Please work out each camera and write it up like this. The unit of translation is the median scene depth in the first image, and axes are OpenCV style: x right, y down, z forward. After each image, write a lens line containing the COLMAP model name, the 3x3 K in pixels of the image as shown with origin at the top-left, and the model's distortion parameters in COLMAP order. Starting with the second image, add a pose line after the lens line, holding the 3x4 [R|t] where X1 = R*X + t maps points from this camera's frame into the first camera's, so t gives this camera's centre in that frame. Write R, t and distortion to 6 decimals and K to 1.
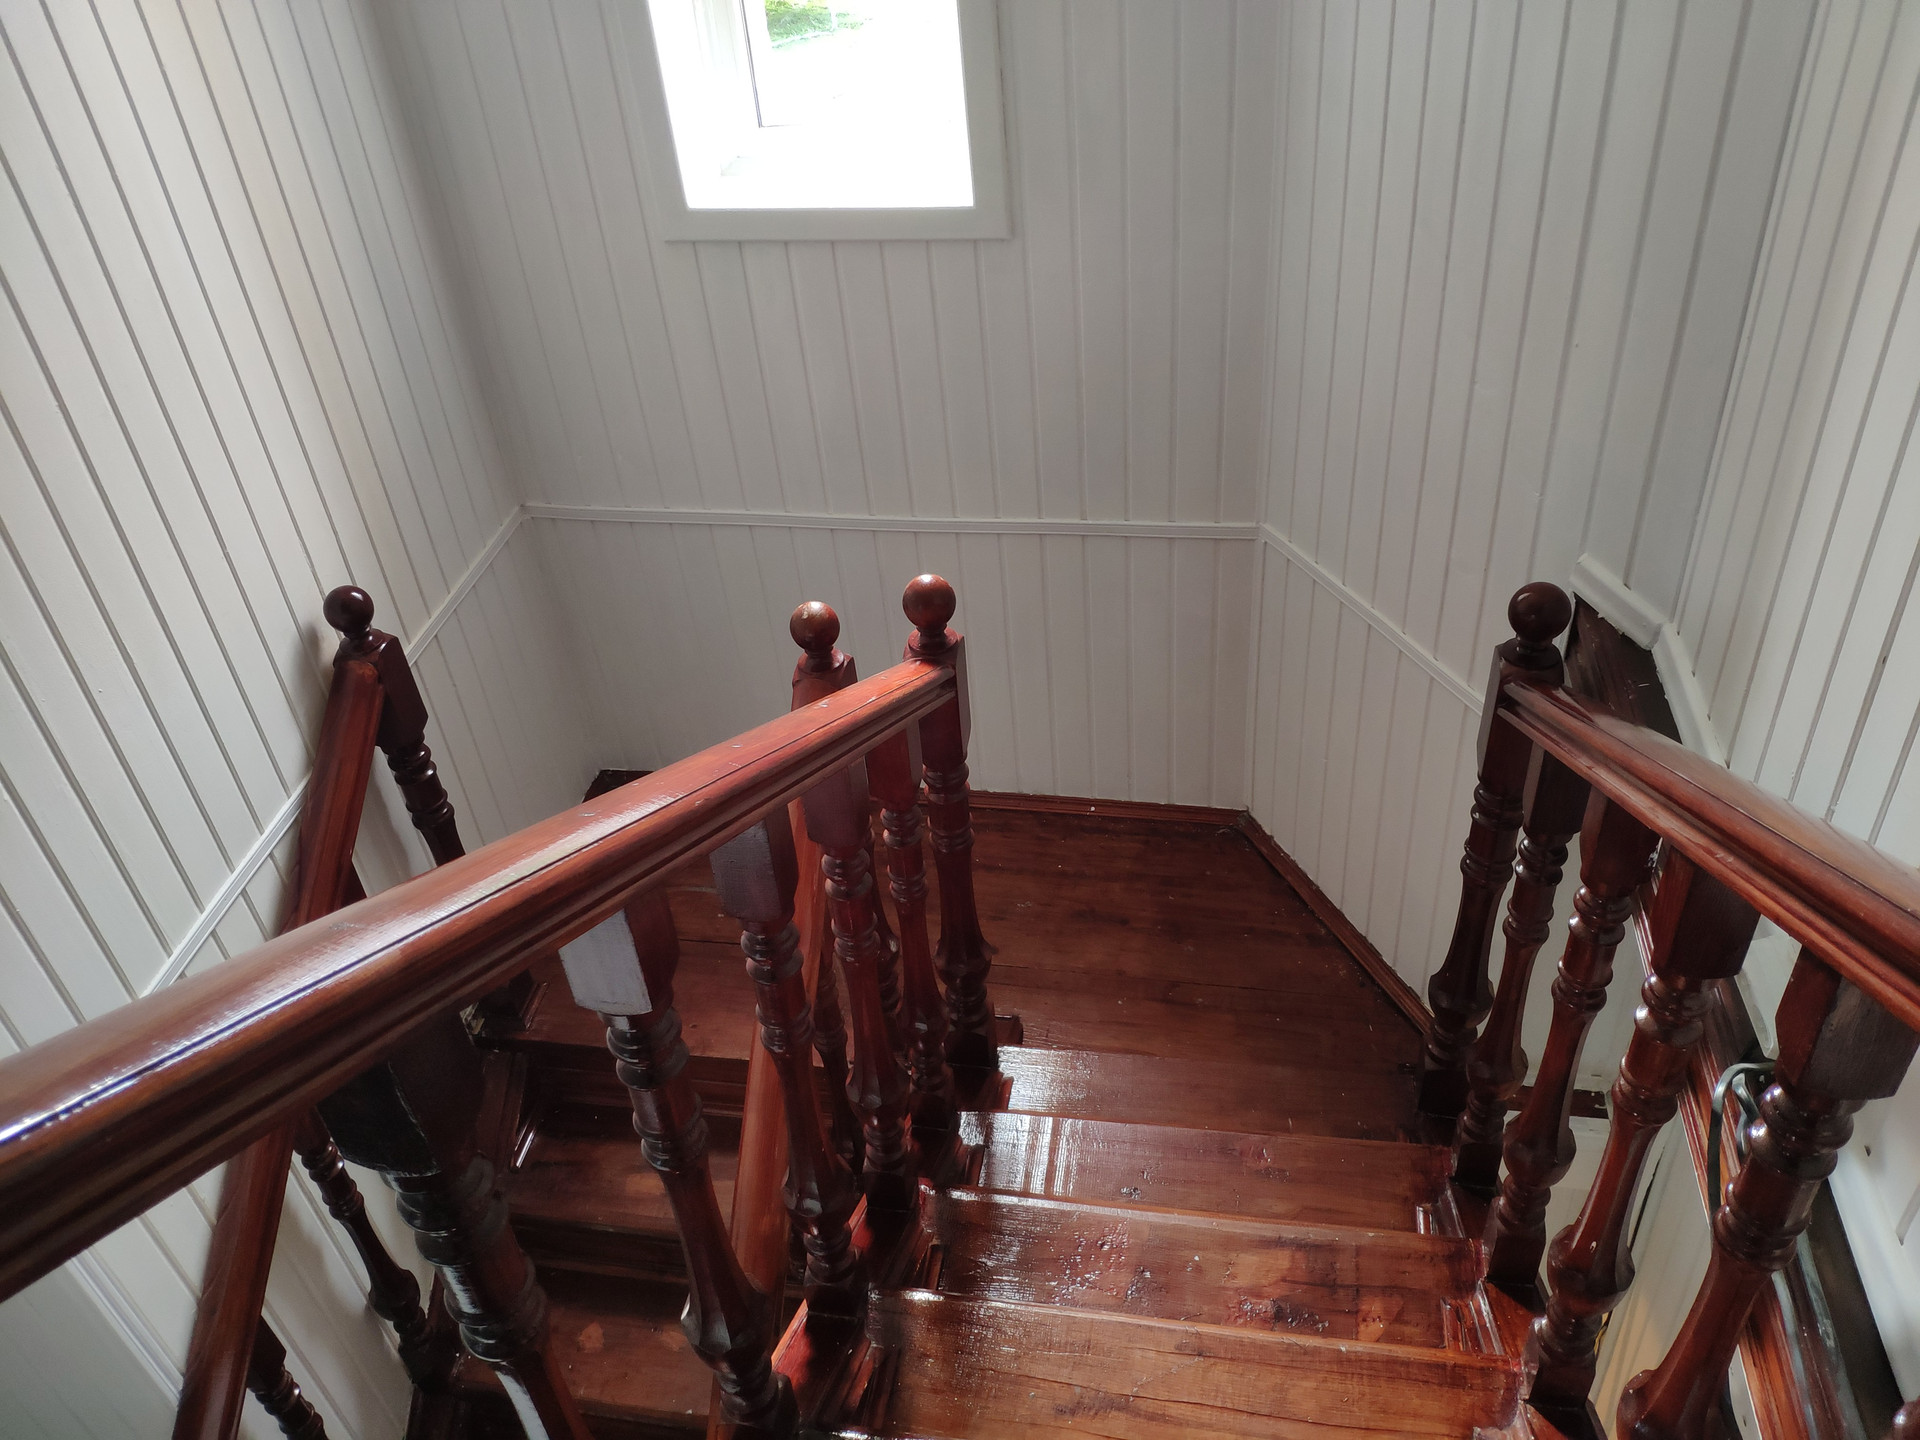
lens RADIAL K [[1474.6, 0, 962.9], [0, 1474.6, 719.5], [0, 0, 1]] dist [0.044290, -0.095497]
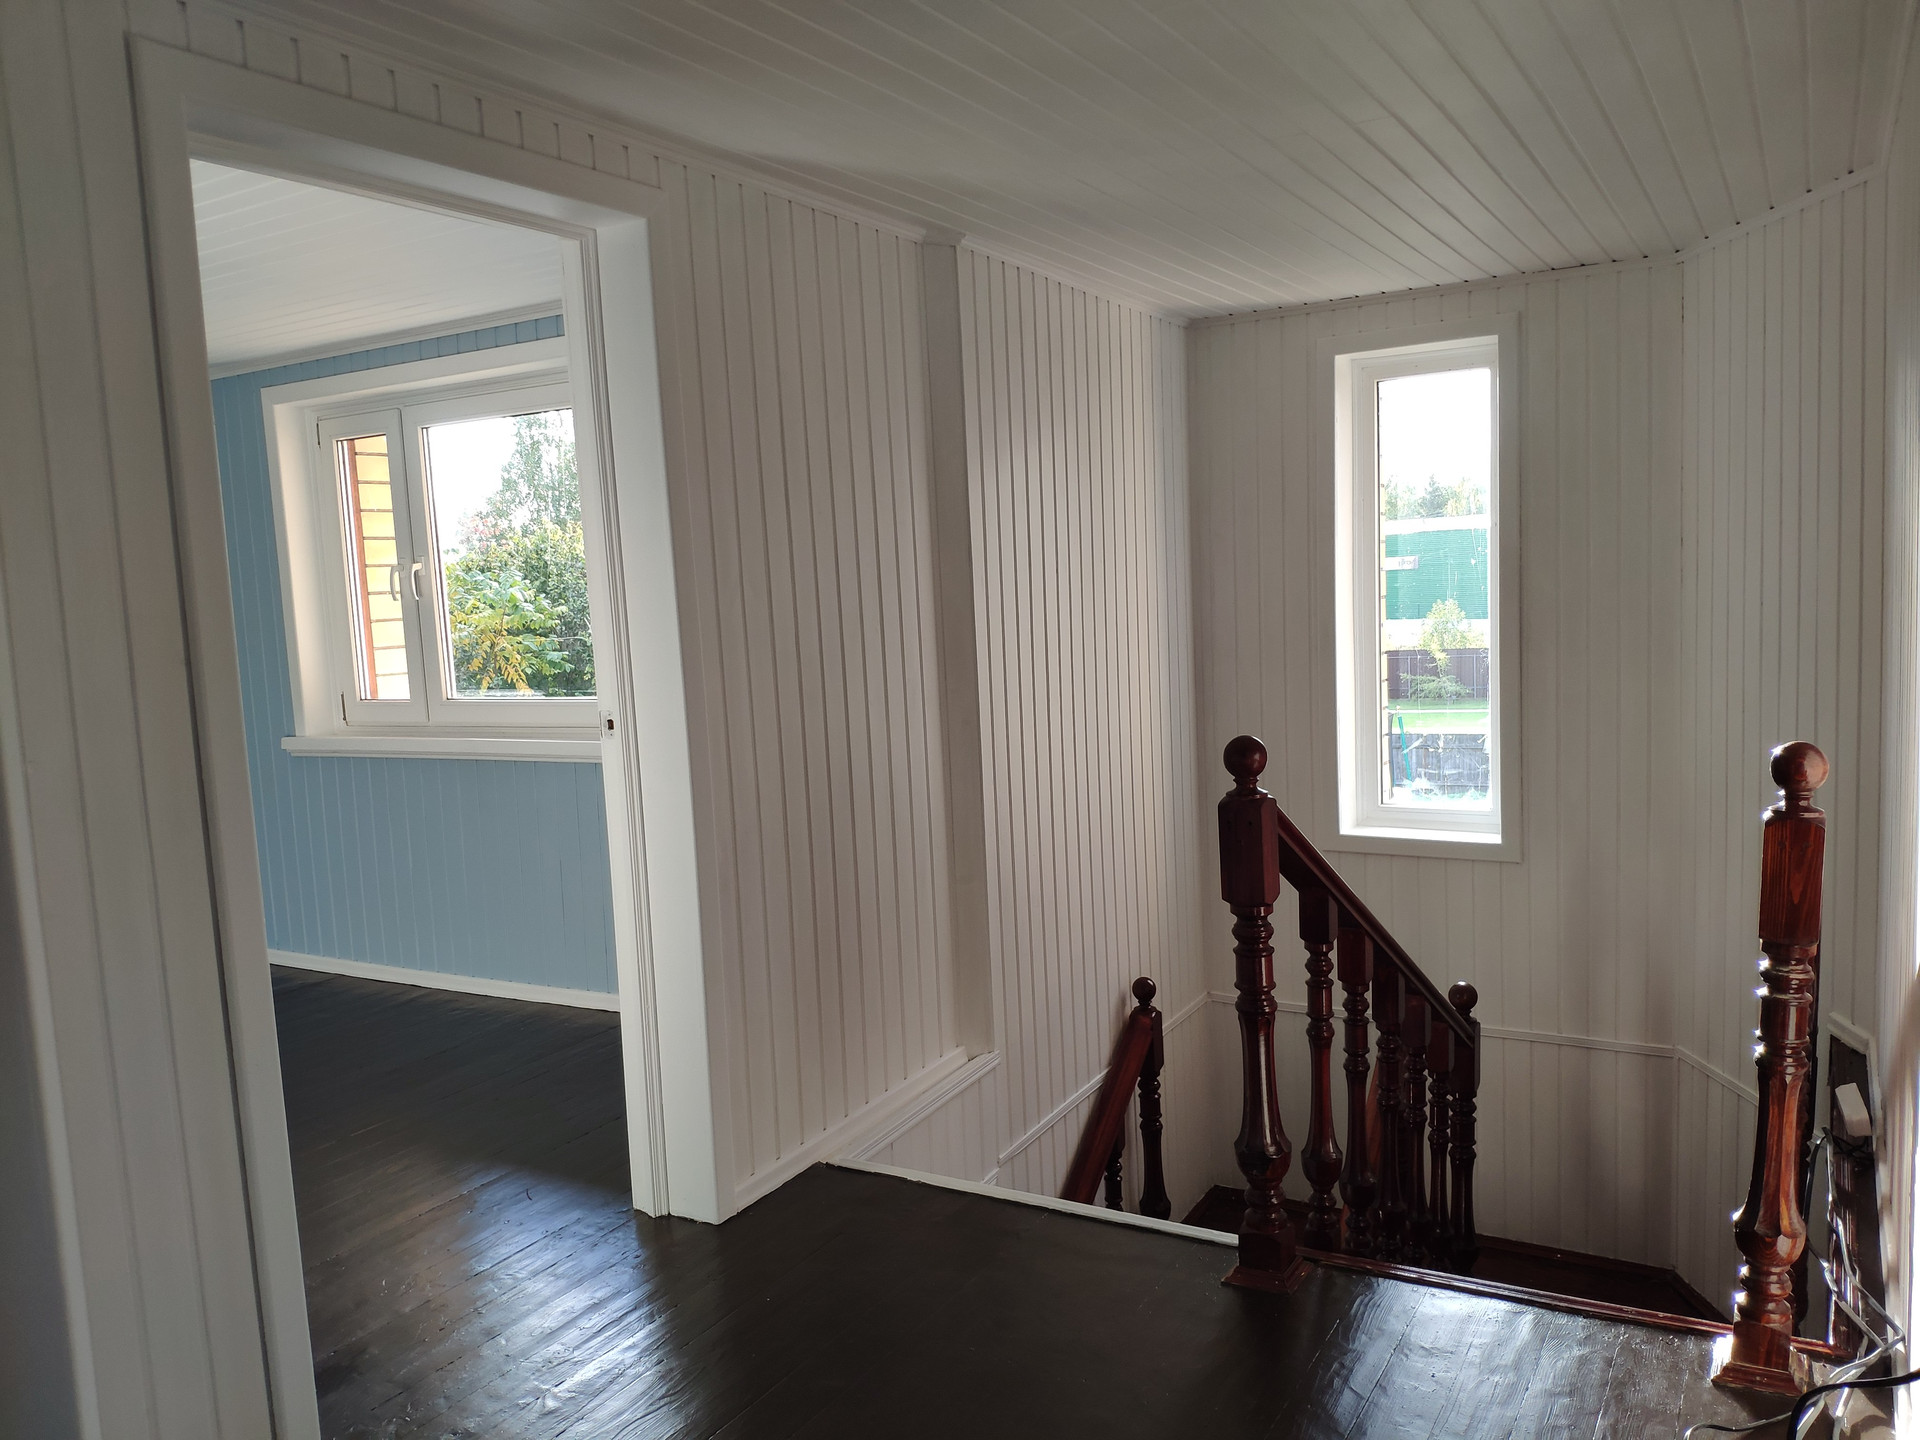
lens RADIAL K [[1474.6, 0, 969.3], [0, 1474.6, 730.5], [0, 0, 1]] dist [0.044290, -0.095497]
pose [[0.935565, 0.073332, -0.345458, 0.015323], [-0.234732, 0.859975, -0.453148, 0.565028], [0.263855, 0.505040, 0.821776, -0.824471]]
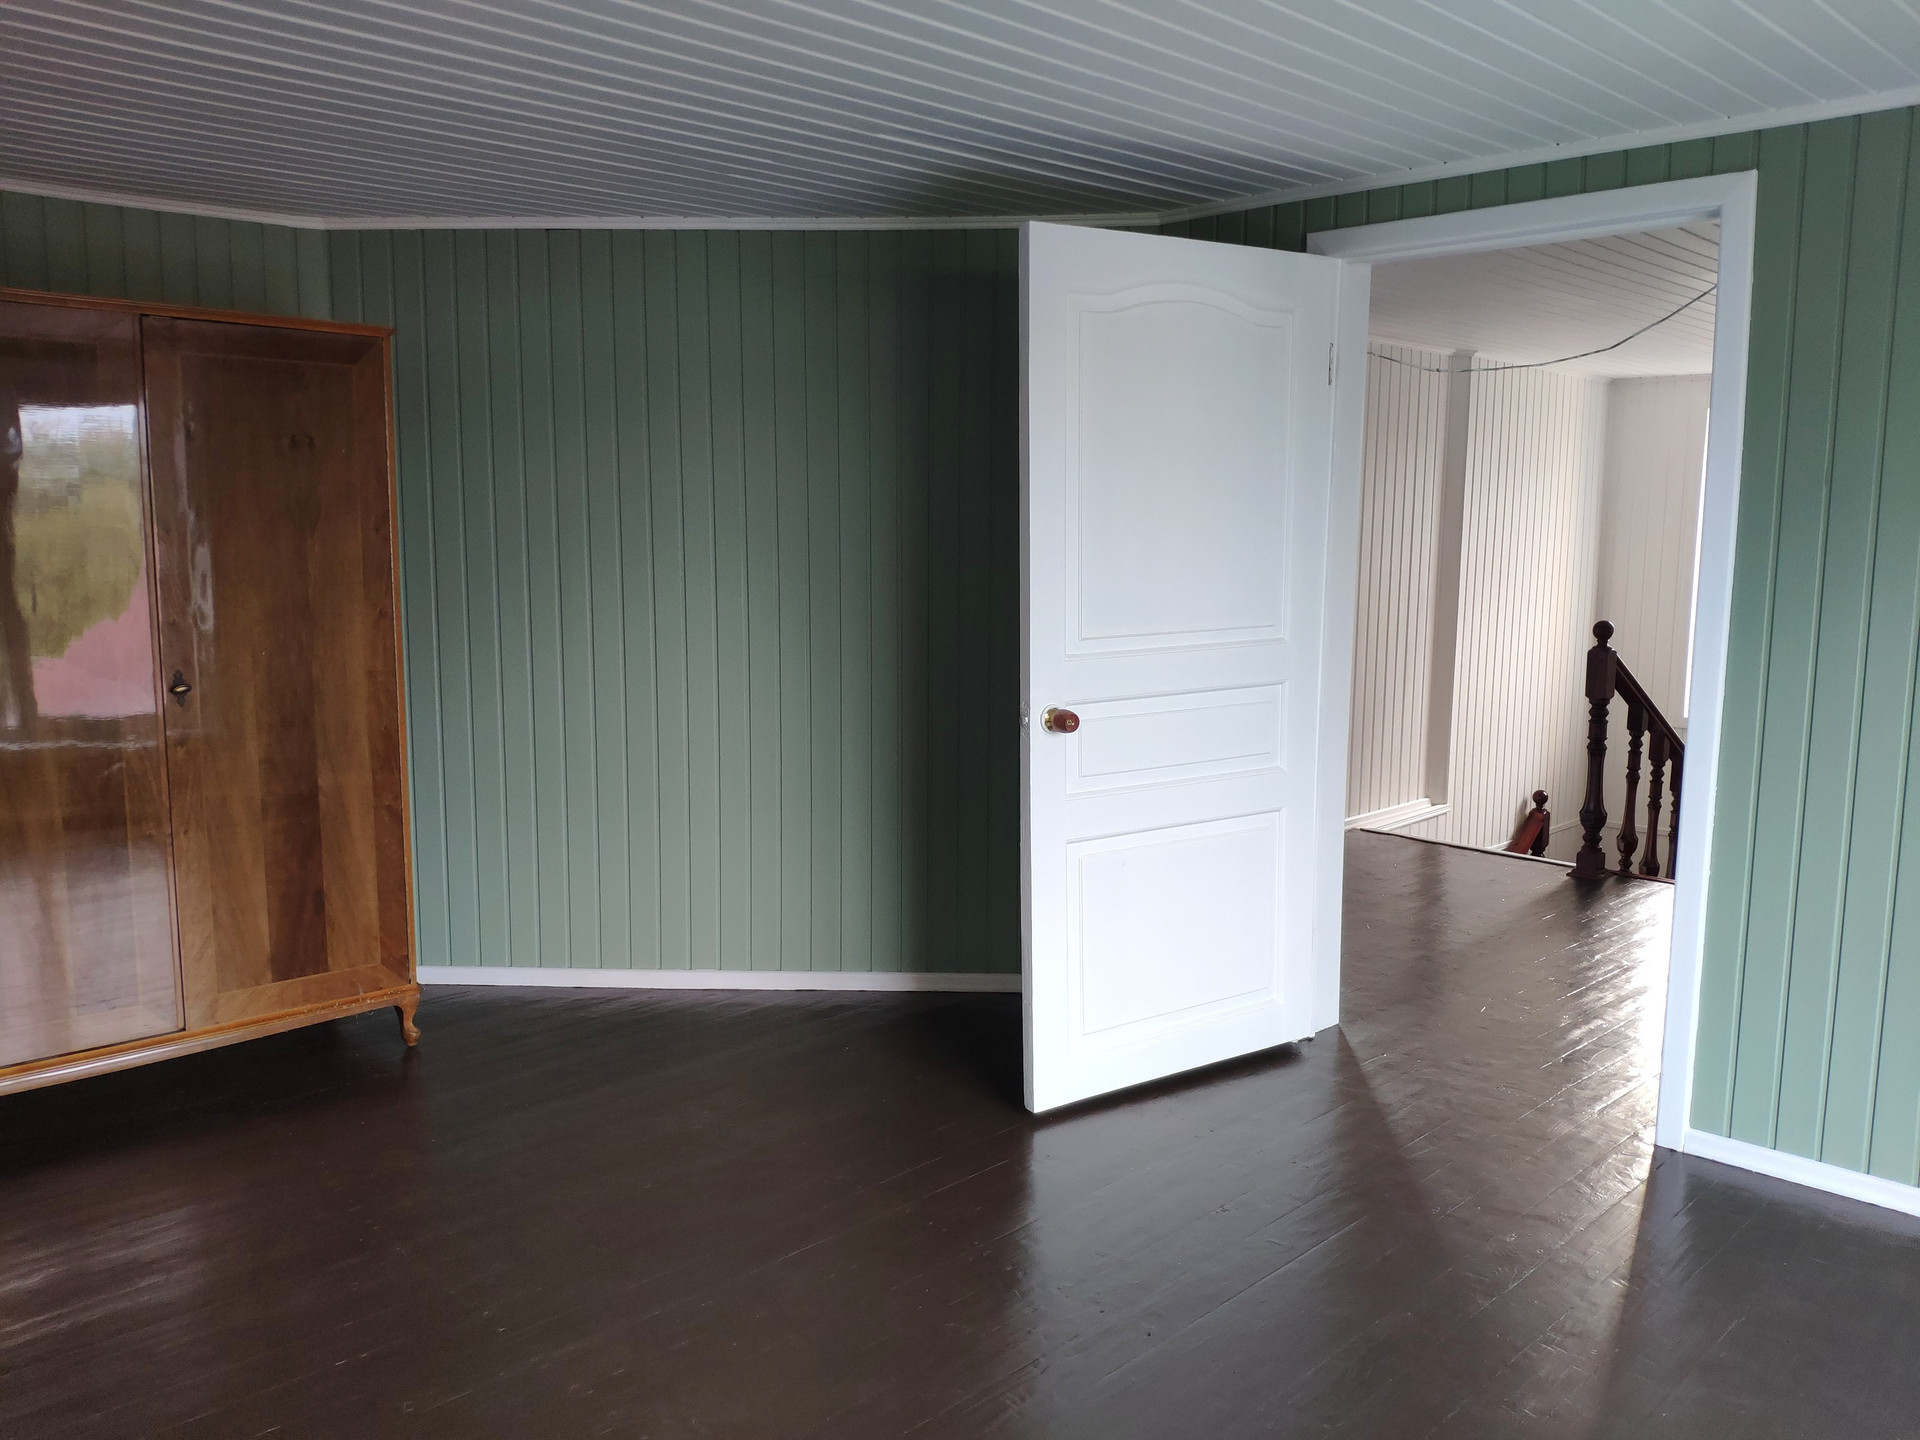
lens RADIAL K [[1474.6, 0, 970.5], [0, 1474.6, 739.2], [0, 0, 1]] dist [0.044290, -0.095497]
pose [[0.804382, 0.164587, -0.570859, 0.384729], [-0.410278, 0.848841, -0.333378, 1.359090], [0.429699, 0.502374, 0.750319, -1.930900]]
